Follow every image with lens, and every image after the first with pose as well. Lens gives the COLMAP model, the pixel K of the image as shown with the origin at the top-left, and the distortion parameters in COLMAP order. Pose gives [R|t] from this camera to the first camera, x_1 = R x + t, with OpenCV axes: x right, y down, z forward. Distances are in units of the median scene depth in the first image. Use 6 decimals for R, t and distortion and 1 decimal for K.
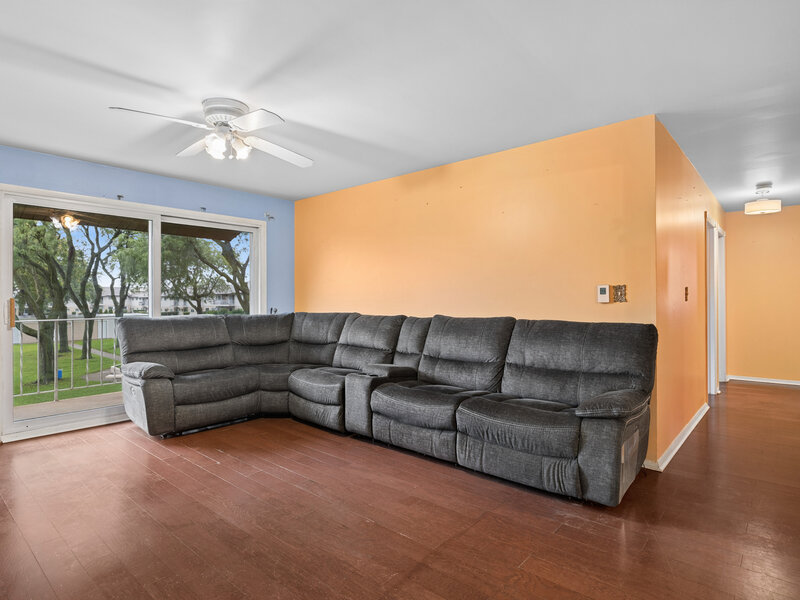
lens RADIAL K [[440.4, 0, 401.4], [0, 440.4, 301.5], [0, 0, 1]] dist [-0.007389, 0.000389]
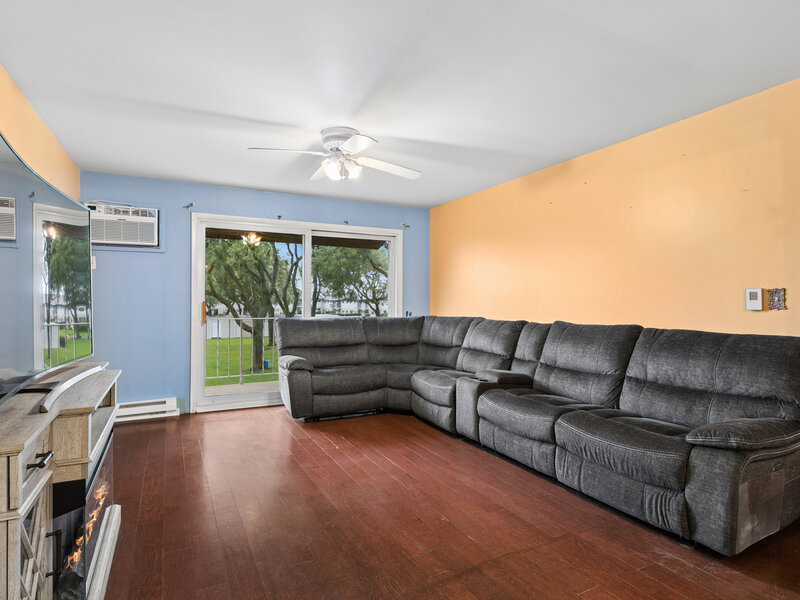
lens RADIAL K [[446.8, 0, 403.3], [0, 446.8, 302.7], [0, 0, 1]] dist [-0.003518, -0.000115]
pose [[0.929879, 0.005934, -0.367818, 0.147771], [-0.007936, 0.999961, -0.003930, -0.002391], [0.367781, 0.006574, 0.929889, -0.008616]]
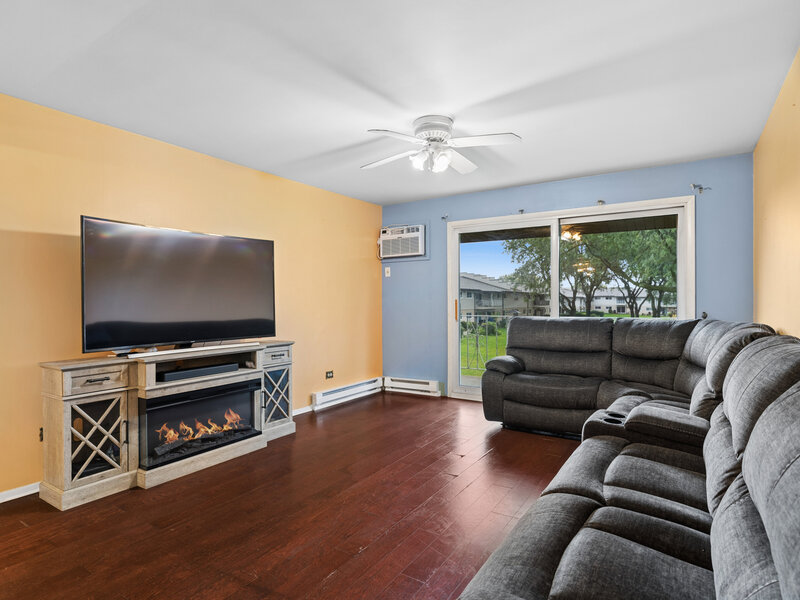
lens RADIAL K [[440.4, 0, 401.4], [0, 440.4, 301.5], [0, 0, 1]] dist [-0.007389, 0.000389]
pose [[0.145462, 0.005478, -0.989349, 0.552006], [-0.003800, 0.999980, 0.004978, -0.007613], [0.989356, 0.003036, 0.145480, 0.637223]]
